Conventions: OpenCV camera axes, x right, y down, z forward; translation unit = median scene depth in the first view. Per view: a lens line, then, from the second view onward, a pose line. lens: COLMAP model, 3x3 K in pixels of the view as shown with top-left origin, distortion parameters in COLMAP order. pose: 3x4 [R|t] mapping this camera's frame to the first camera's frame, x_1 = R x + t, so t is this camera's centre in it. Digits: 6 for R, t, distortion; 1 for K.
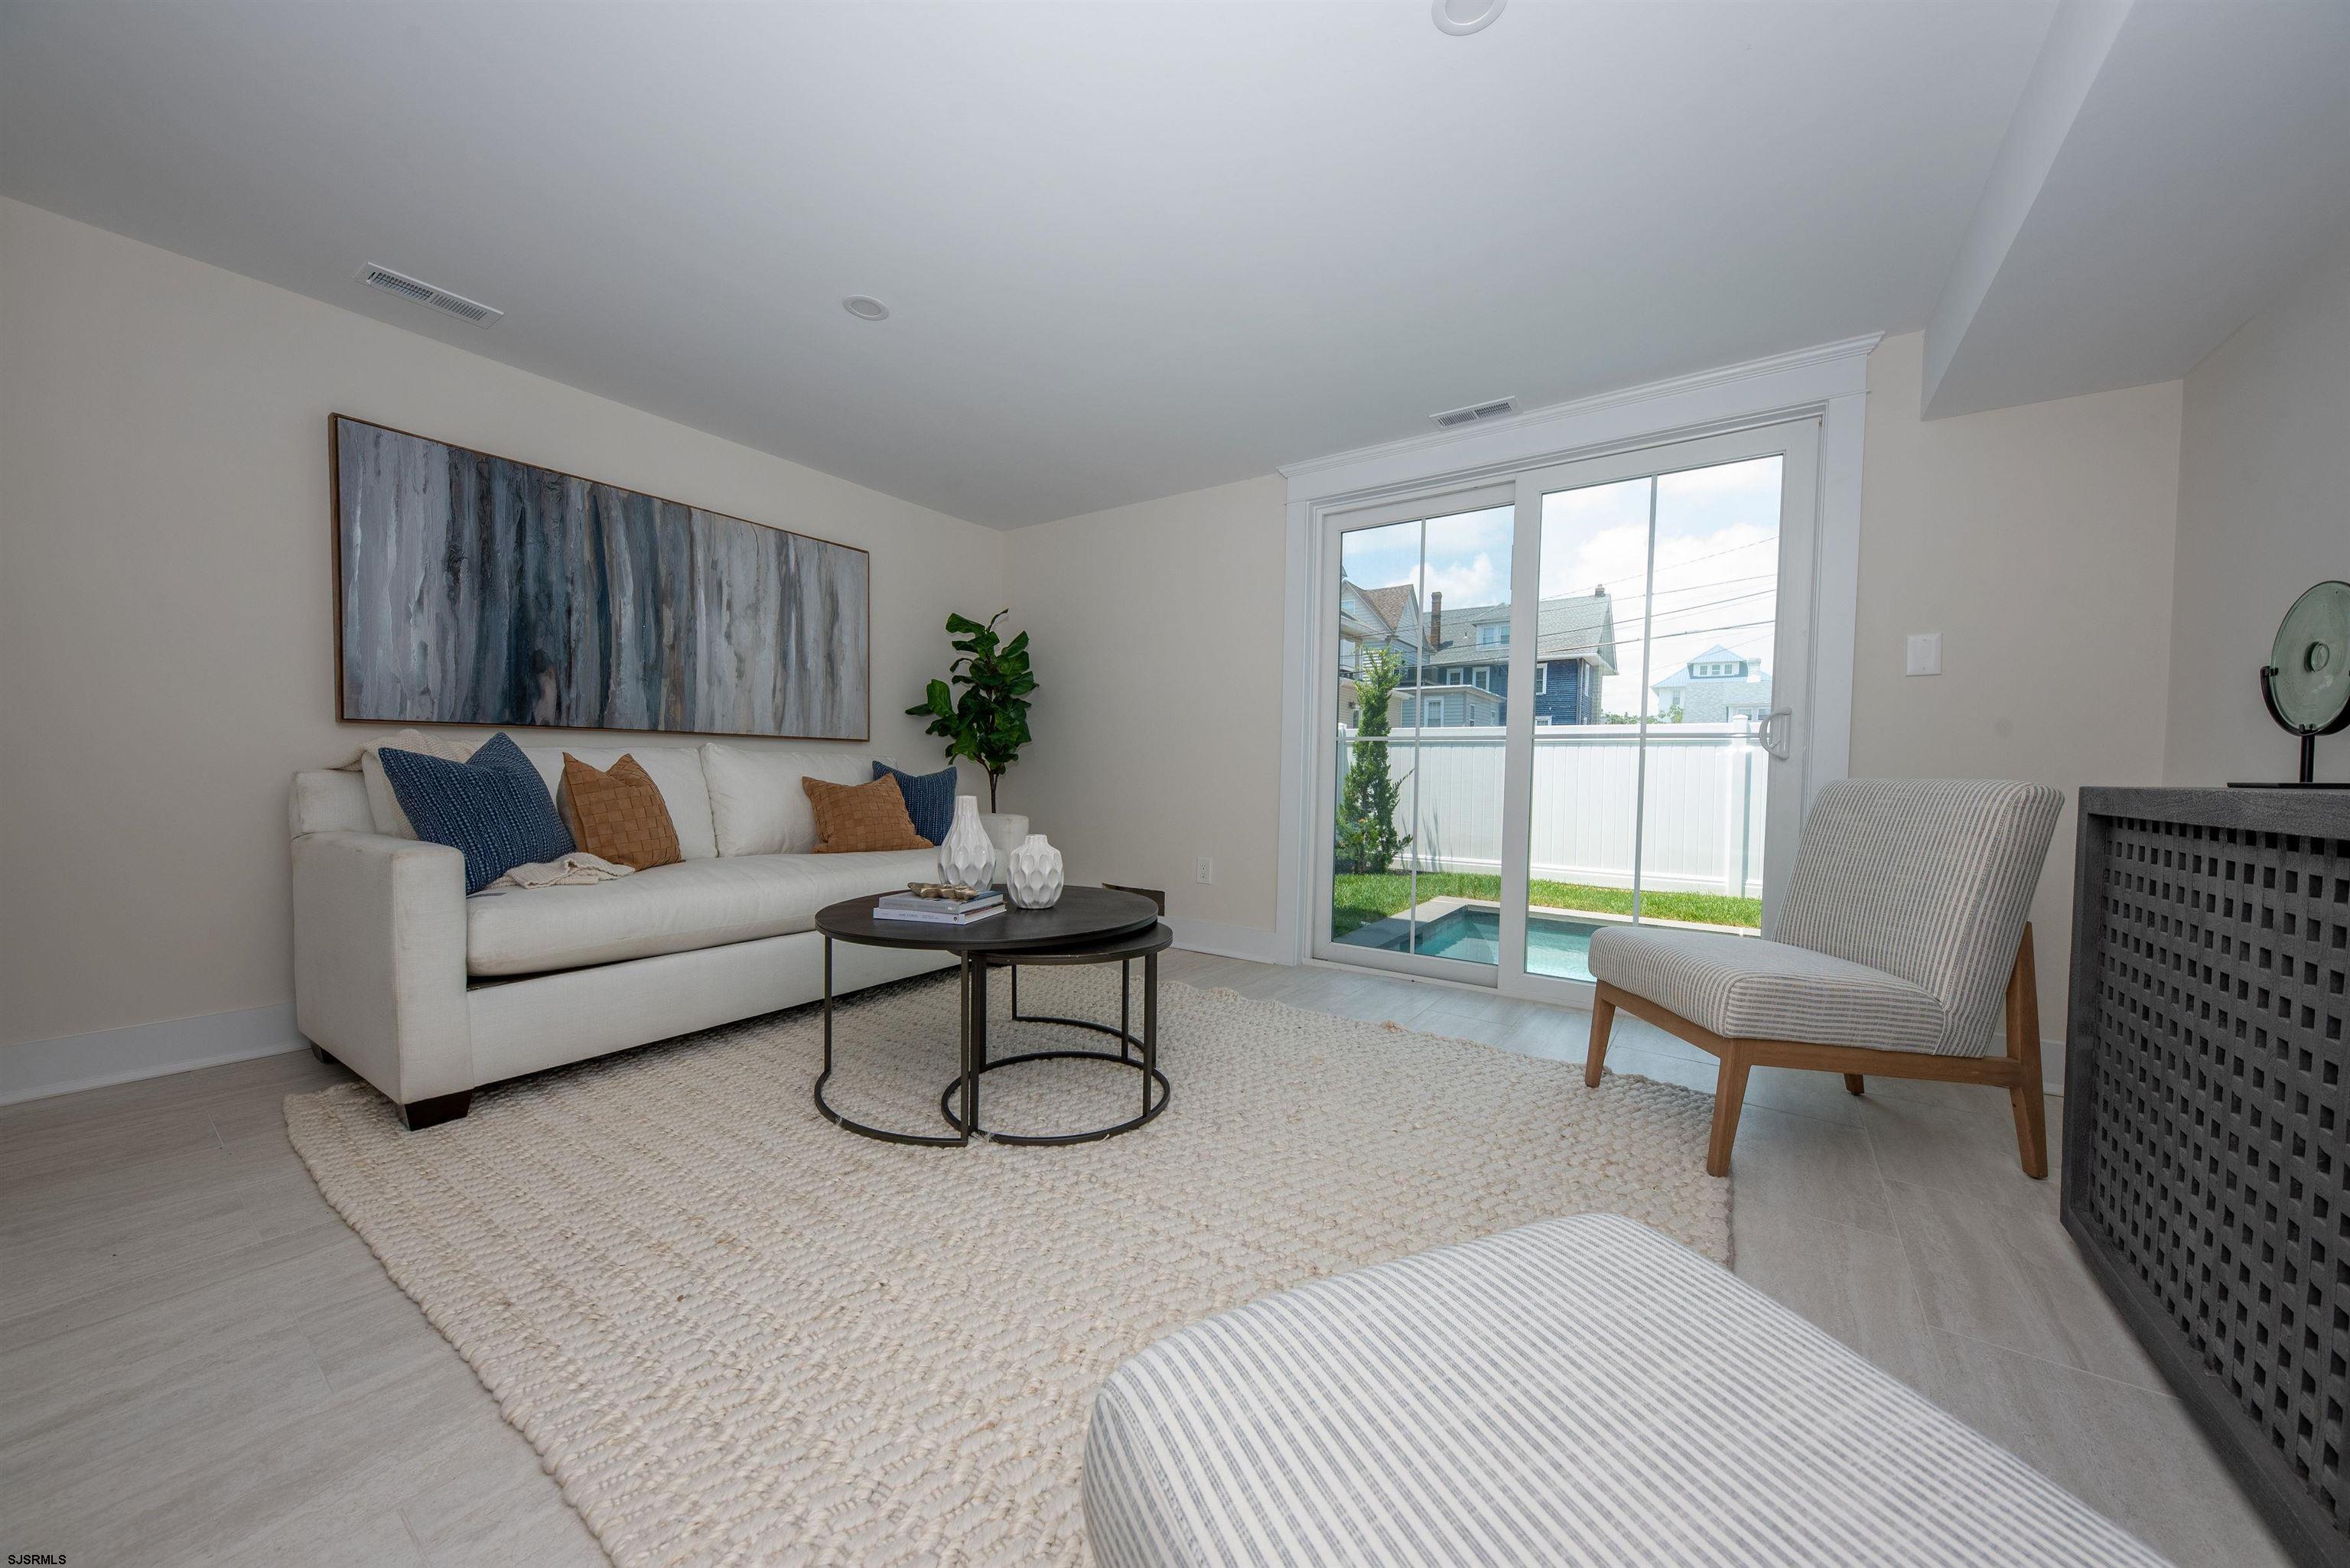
lens RADIAL K [[774.9, 0, 1188.0], [0, 774.9, 791.8], [0, 0, 1]] dist [0.007166, -0.000160]
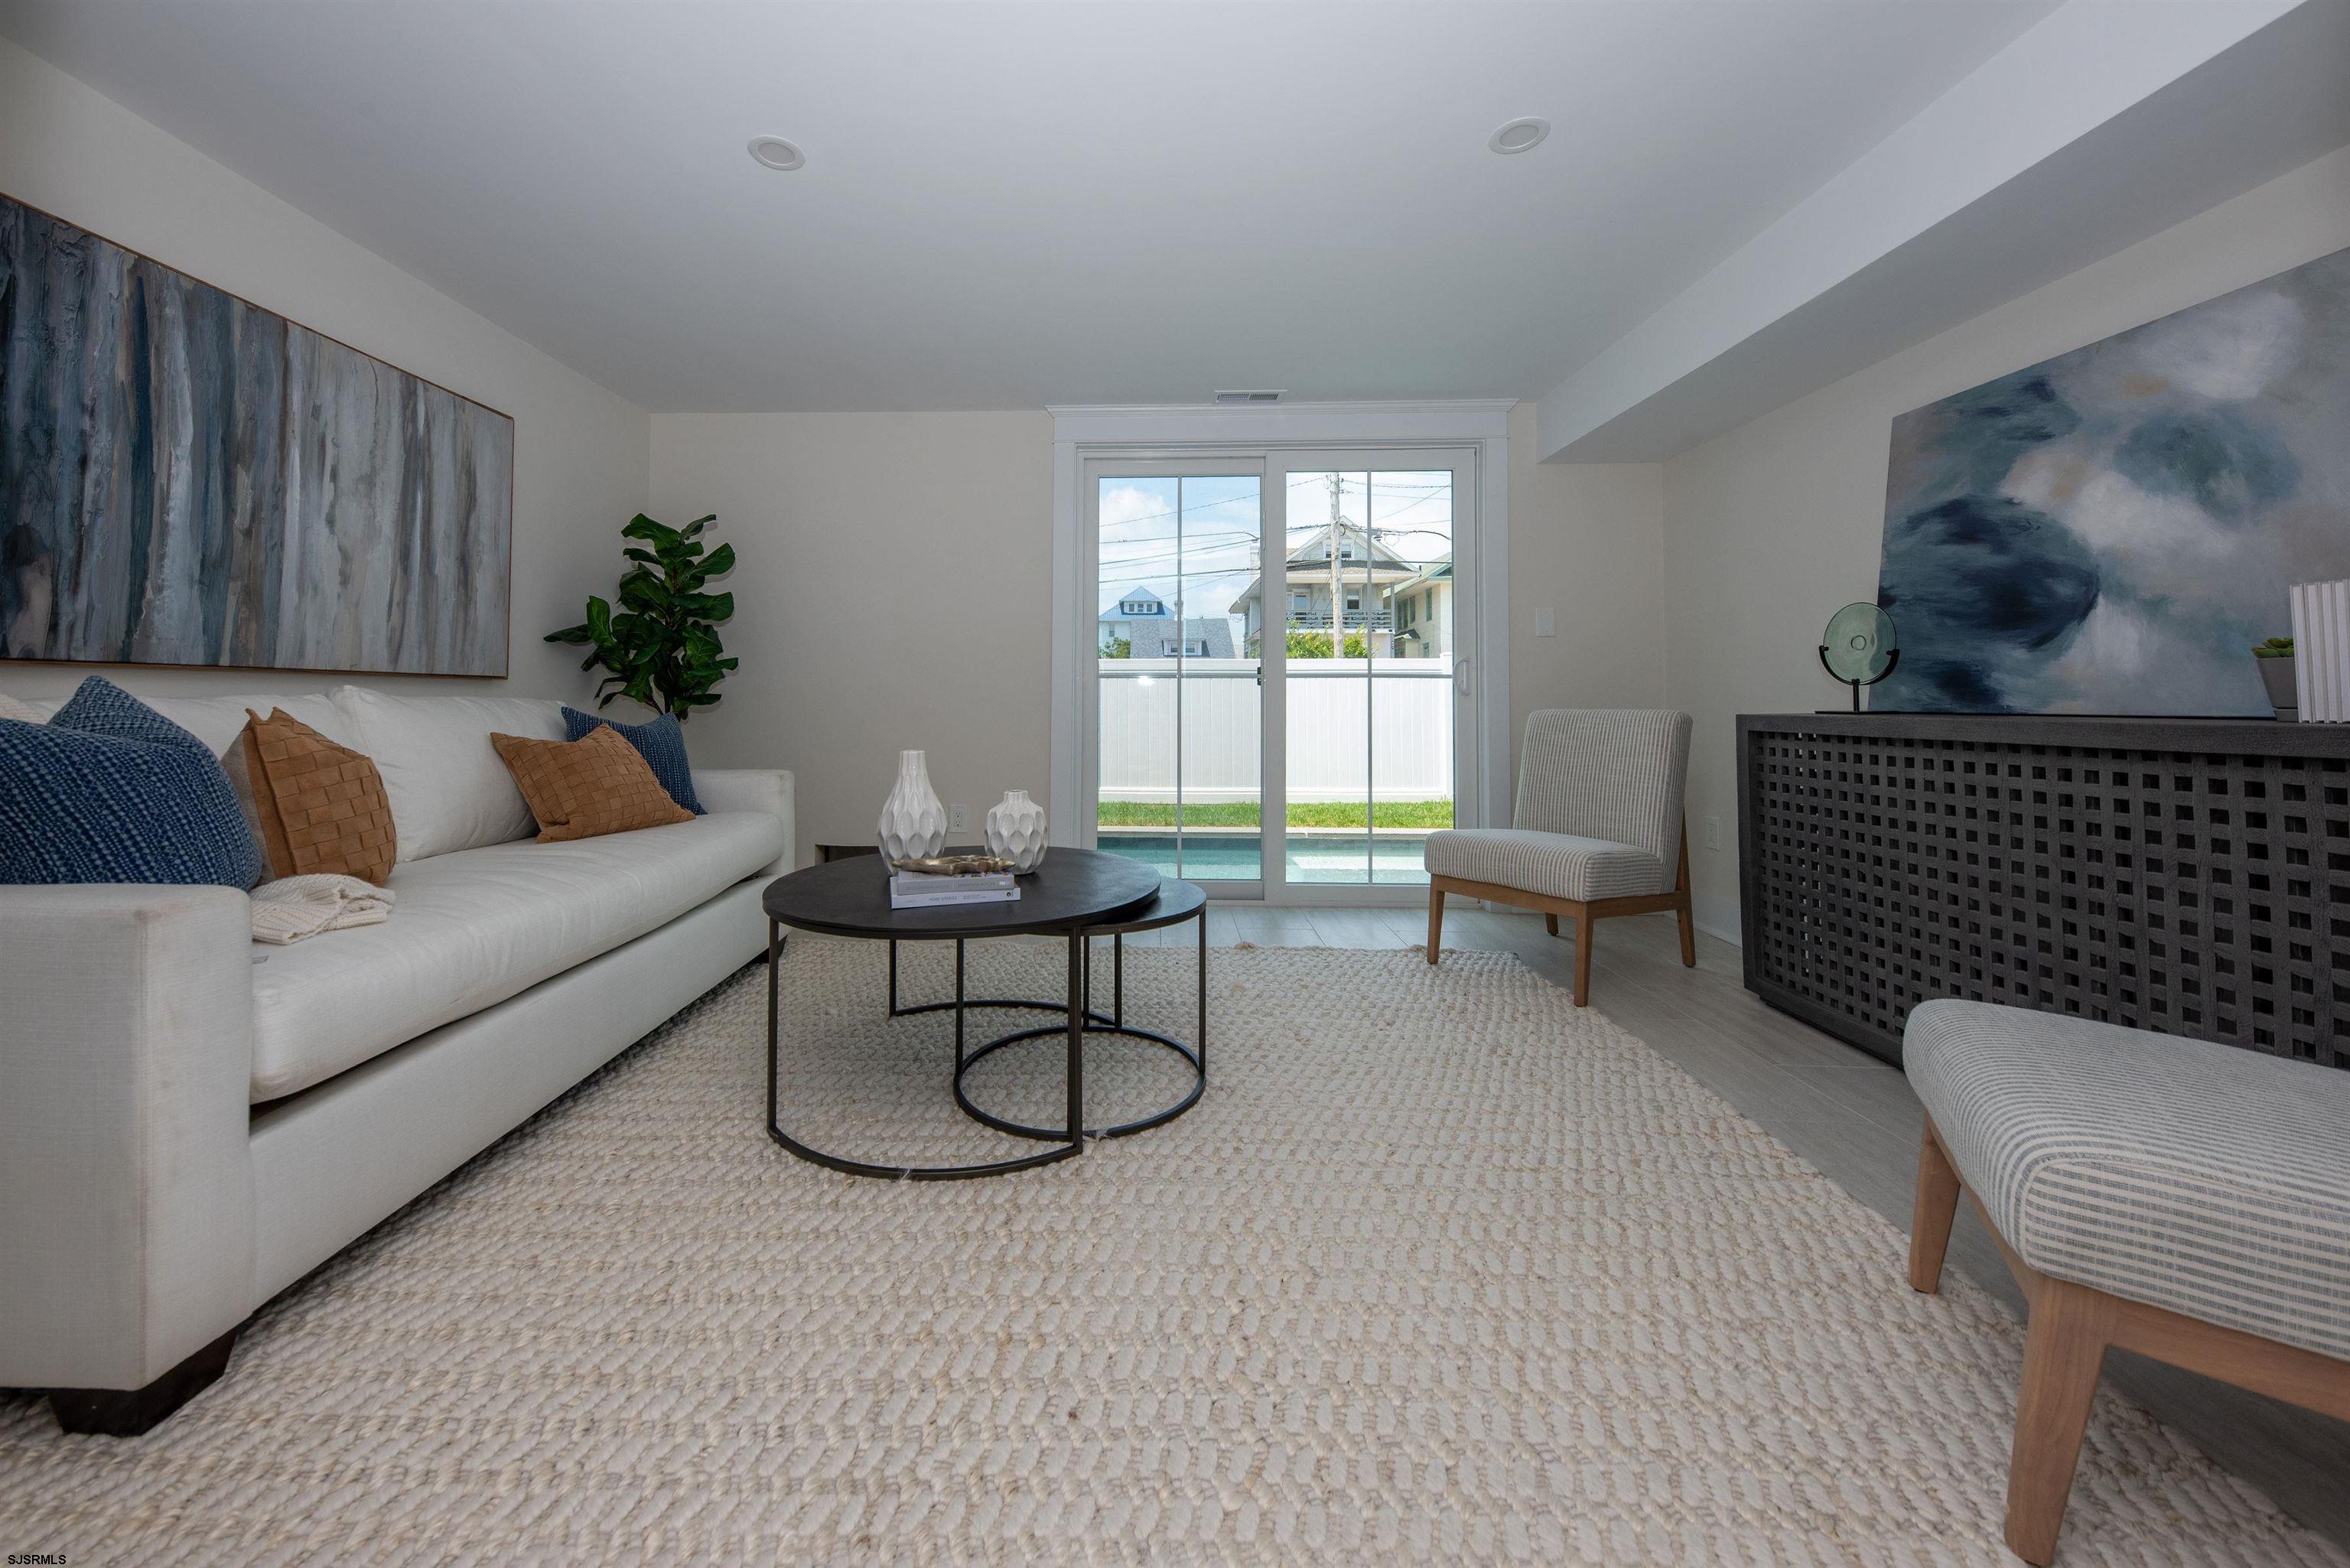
lens RADIAL K [[822.3, 0, 1091.3], [0, 822.3, 672.1], [0, 0, 1]] dist [-0.006407, -0.002029]
pose [[0.856694, 0.002414, 0.515819, -0.434767], [0.028573, 0.998232, -0.052126, -0.020976], [-0.515033, 0.059394, 0.855110, 0.099516]]
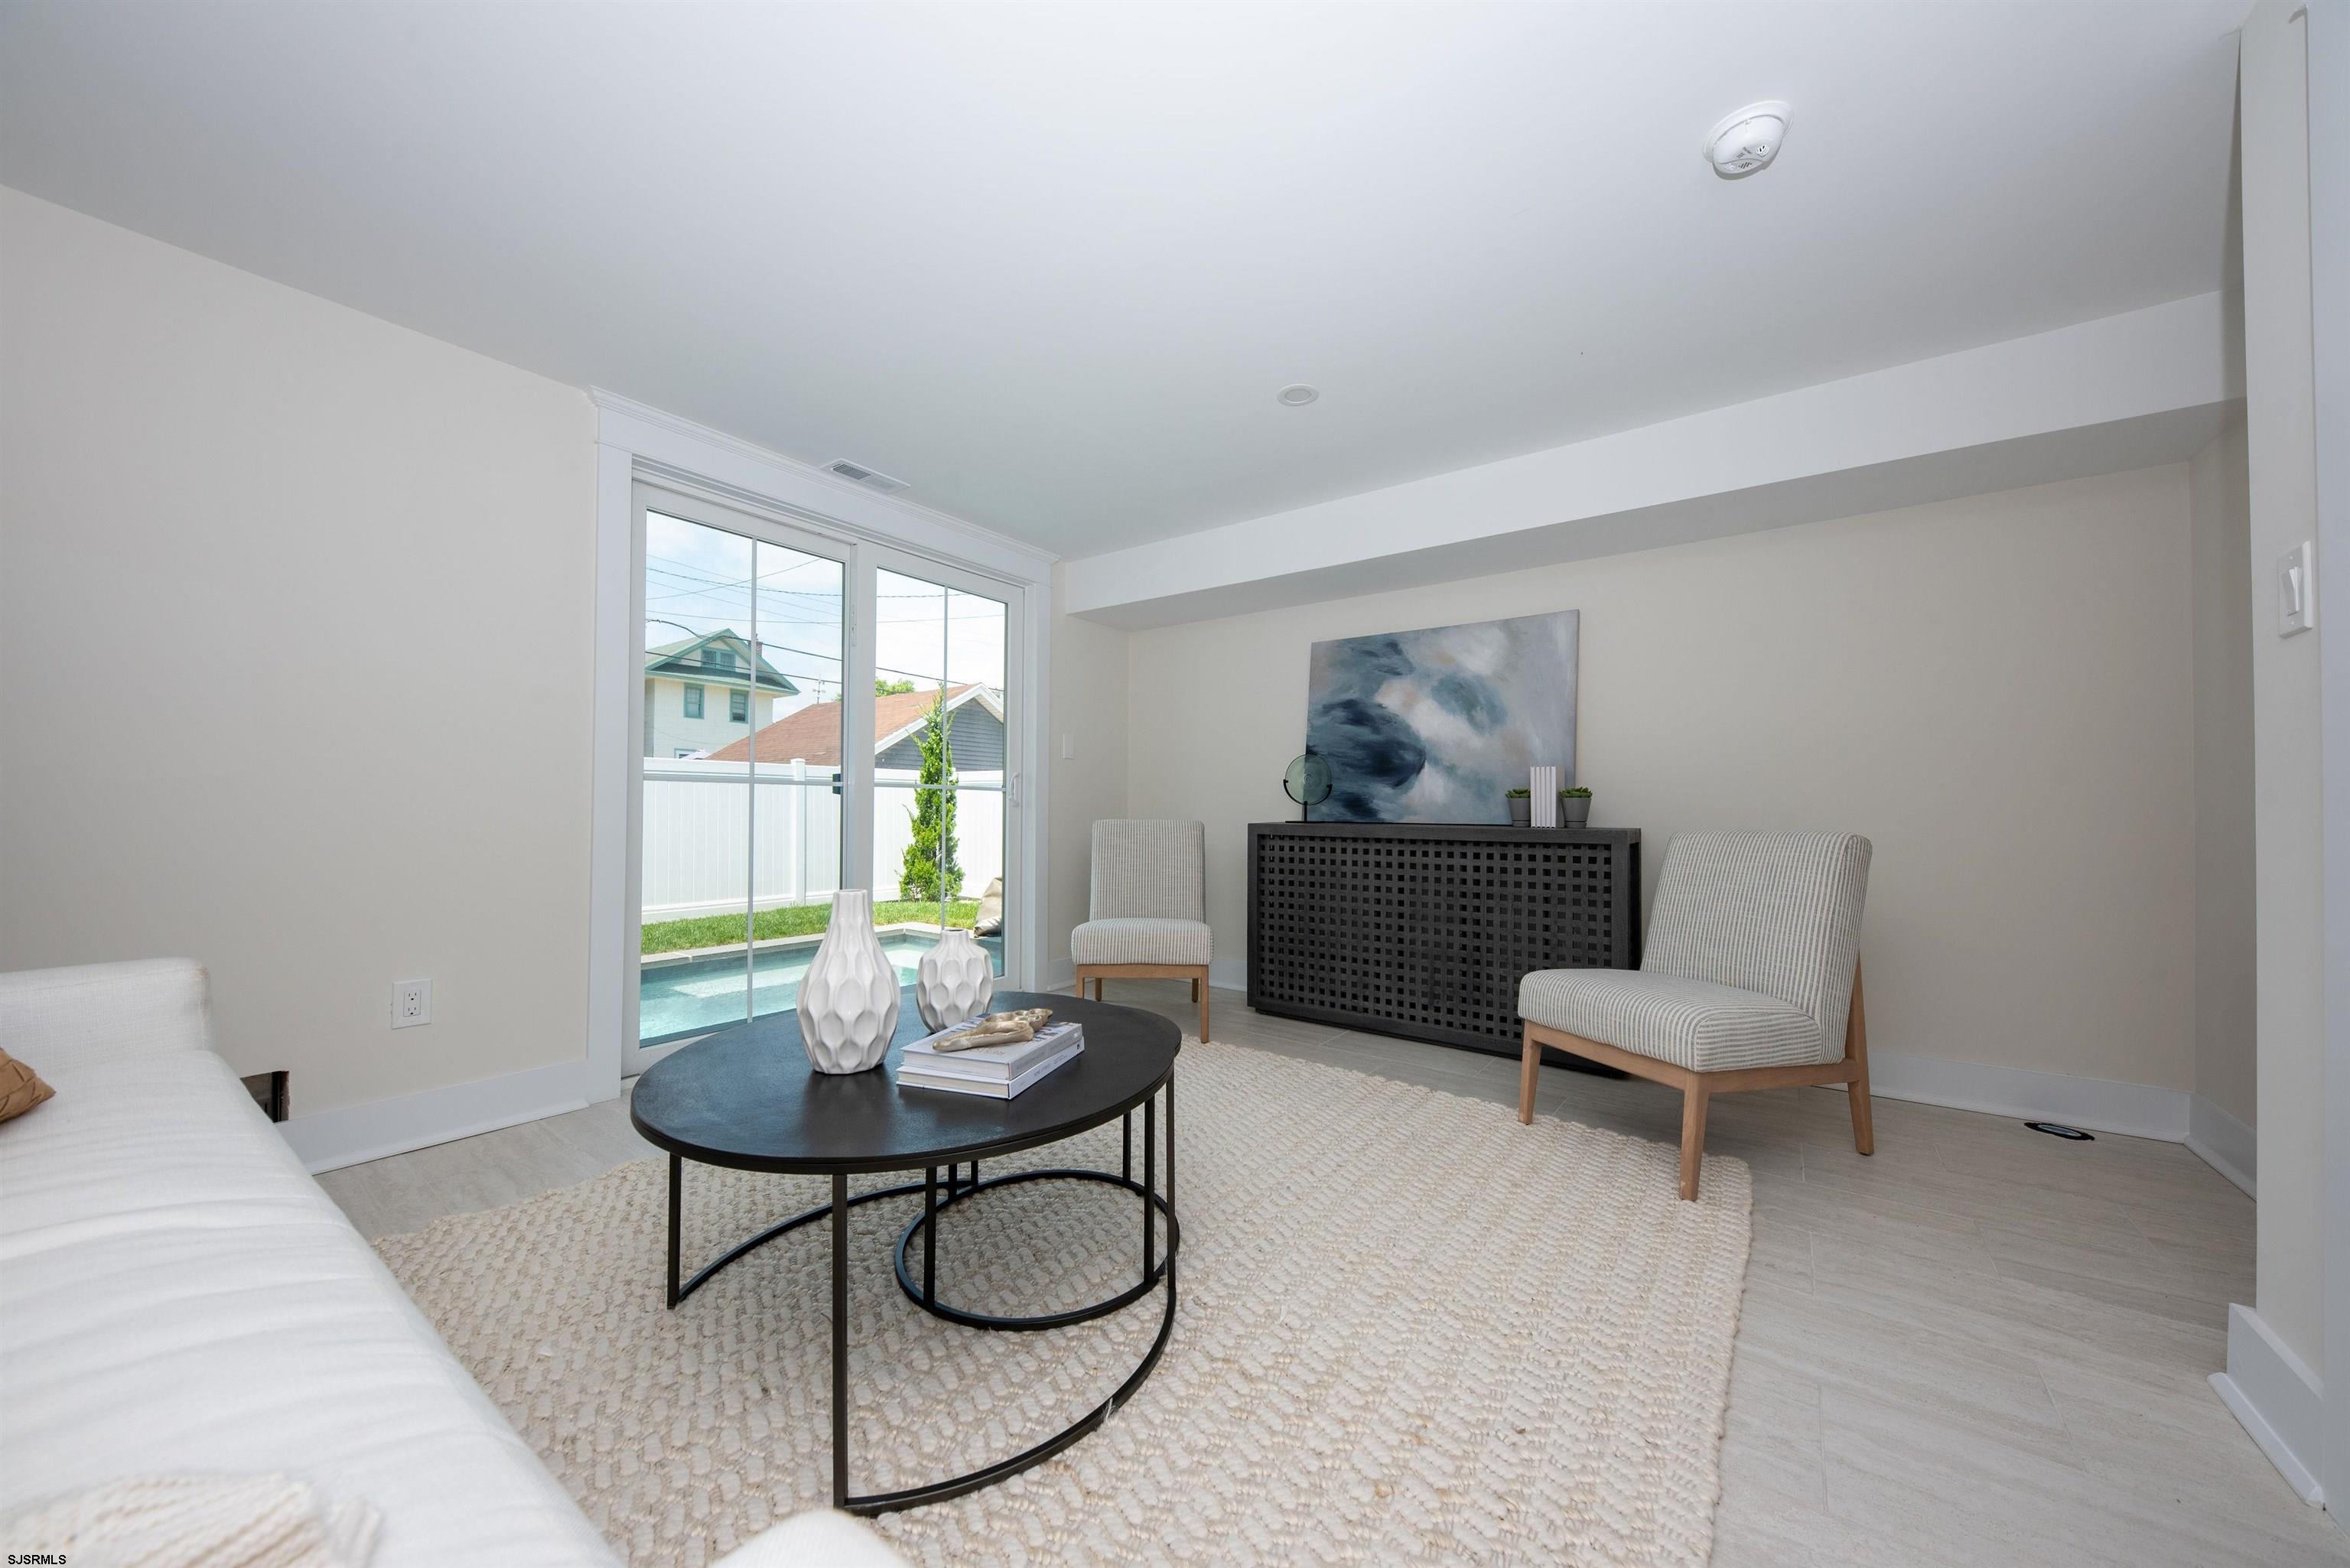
lens RADIAL K [[822.3, 0, 1122.1], [0, 822.3, 791.9], [0, 0, 1]] dist [-0.006407, -0.002029]
pose [[0.060461, -0.000650, 0.998170, -0.686757], [0.023599, 0.999721, -0.000778, -0.052892], [-0.997892, 0.023603, 0.060460, 0.579708]]
